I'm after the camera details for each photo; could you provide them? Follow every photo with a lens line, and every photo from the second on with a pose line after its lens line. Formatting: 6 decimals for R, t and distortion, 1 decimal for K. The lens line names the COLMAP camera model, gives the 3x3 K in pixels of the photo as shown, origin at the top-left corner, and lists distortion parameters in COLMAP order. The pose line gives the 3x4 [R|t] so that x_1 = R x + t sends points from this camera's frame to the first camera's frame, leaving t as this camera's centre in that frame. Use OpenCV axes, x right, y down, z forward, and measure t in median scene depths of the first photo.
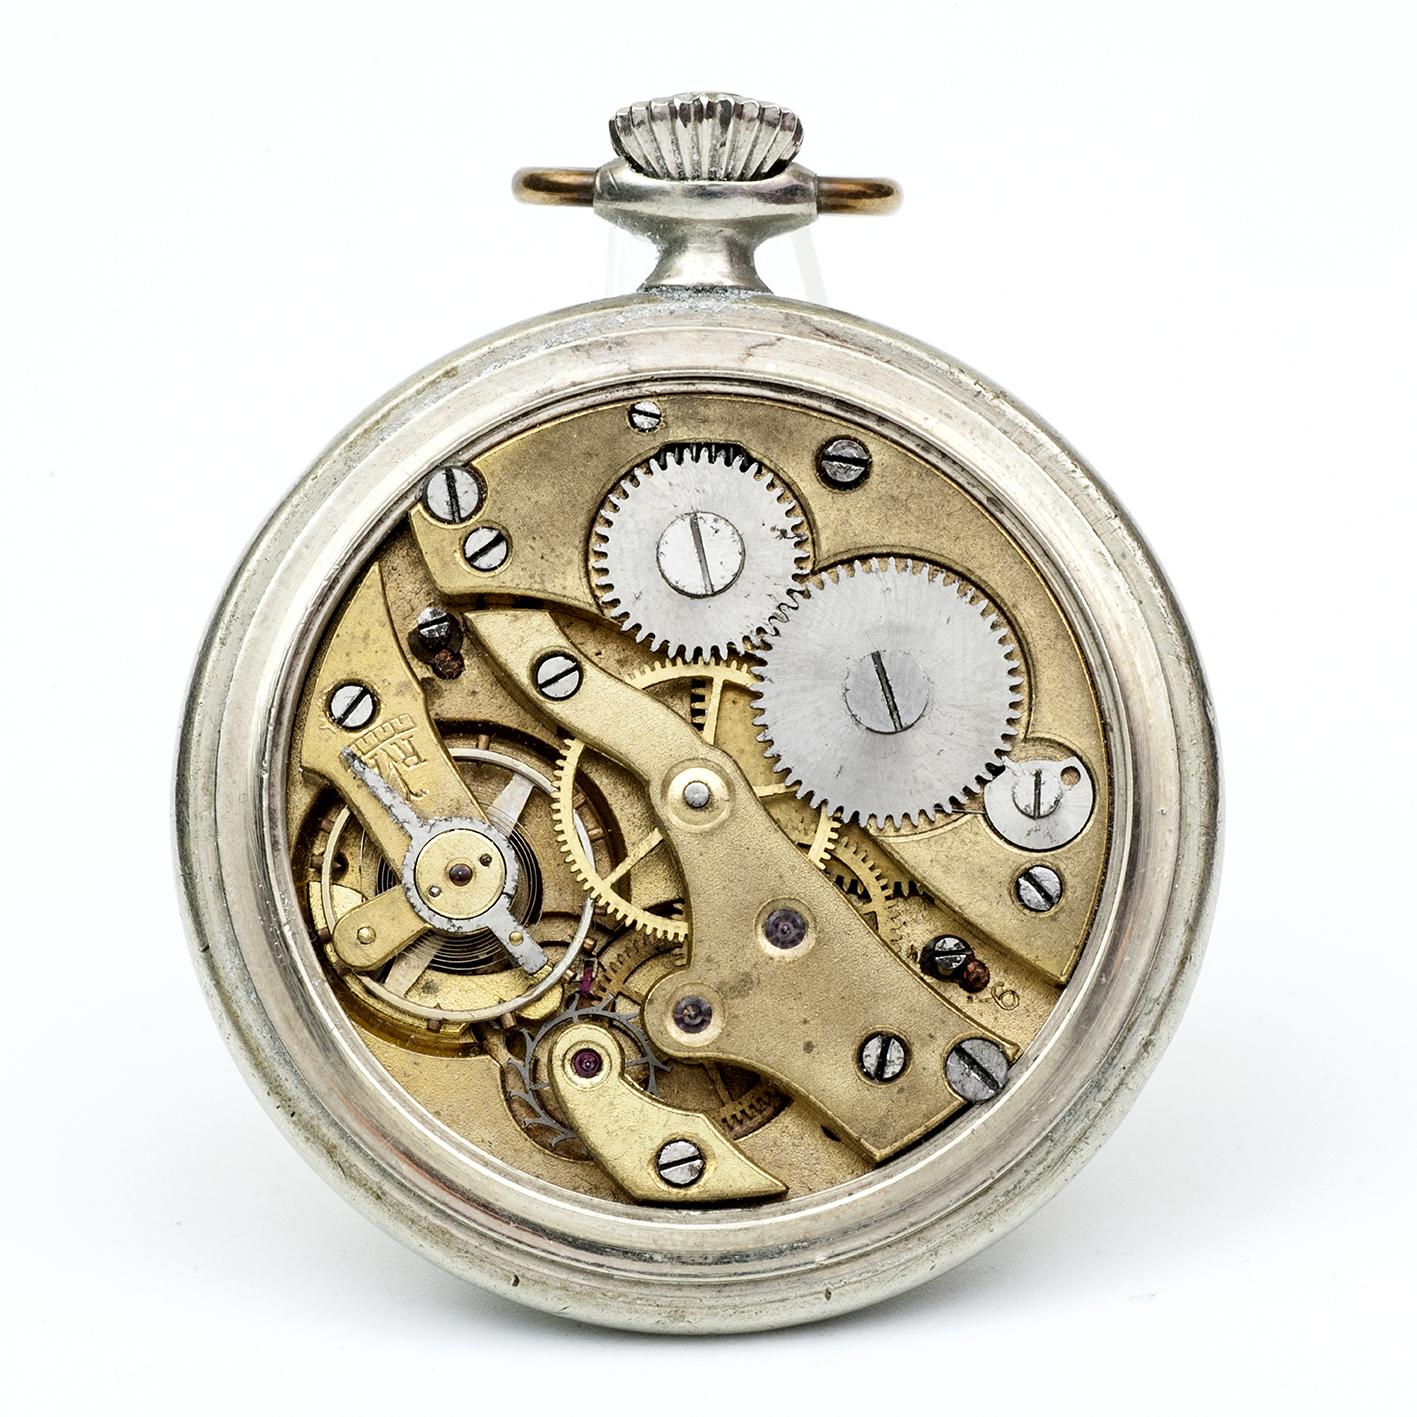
lens RADIAL K [[7394.7, 0, 708.5], [0, 7394.7, 708.5], [0, 0, 1]] dist [0.305815, 12.629410]
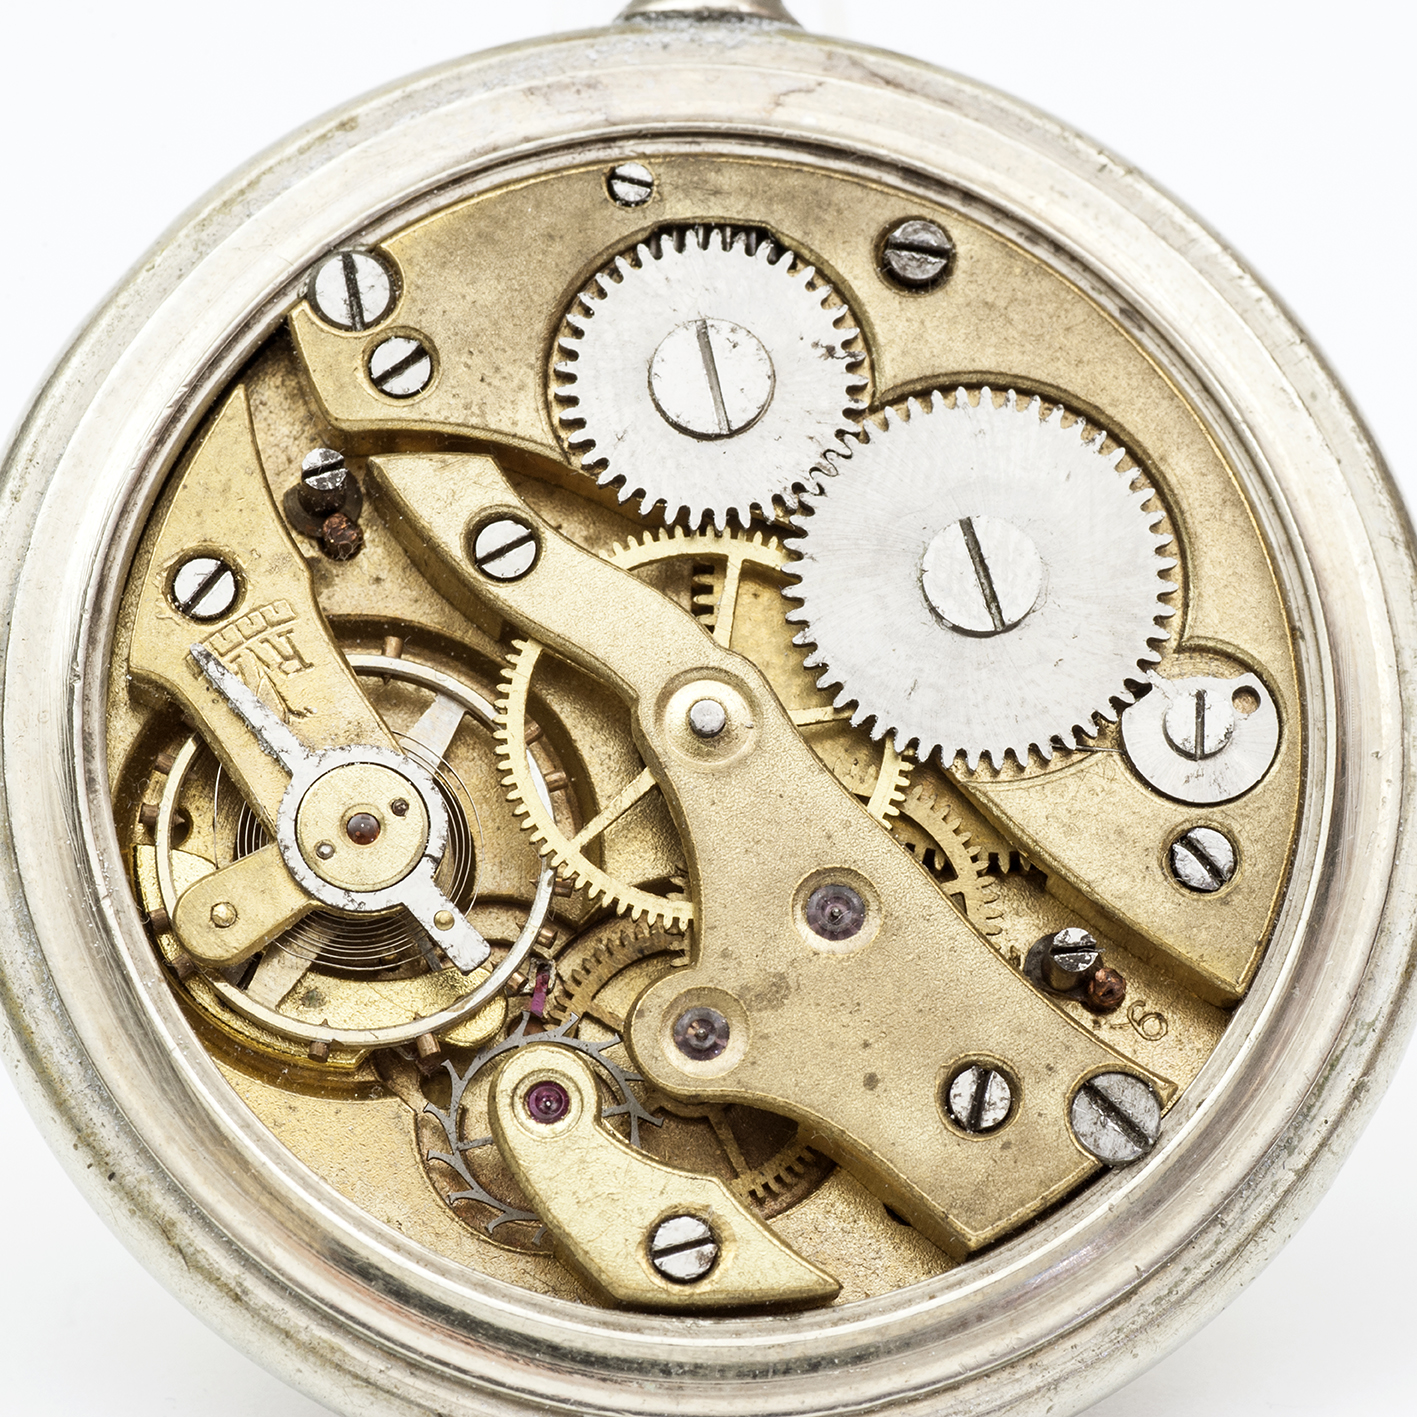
lens RADIAL K [[7394.7, 0, 708.5], [0, 7394.7, 708.5], [0, 0, 1]] dist [0.305815, 12.629410]
pose [[0.998838, 0.012158, 0.046637, -0.033377], [-0.009075, 0.997794, -0.065767, 0.055747], [-0.047333, 0.065267, 0.996745, 0.312498]]
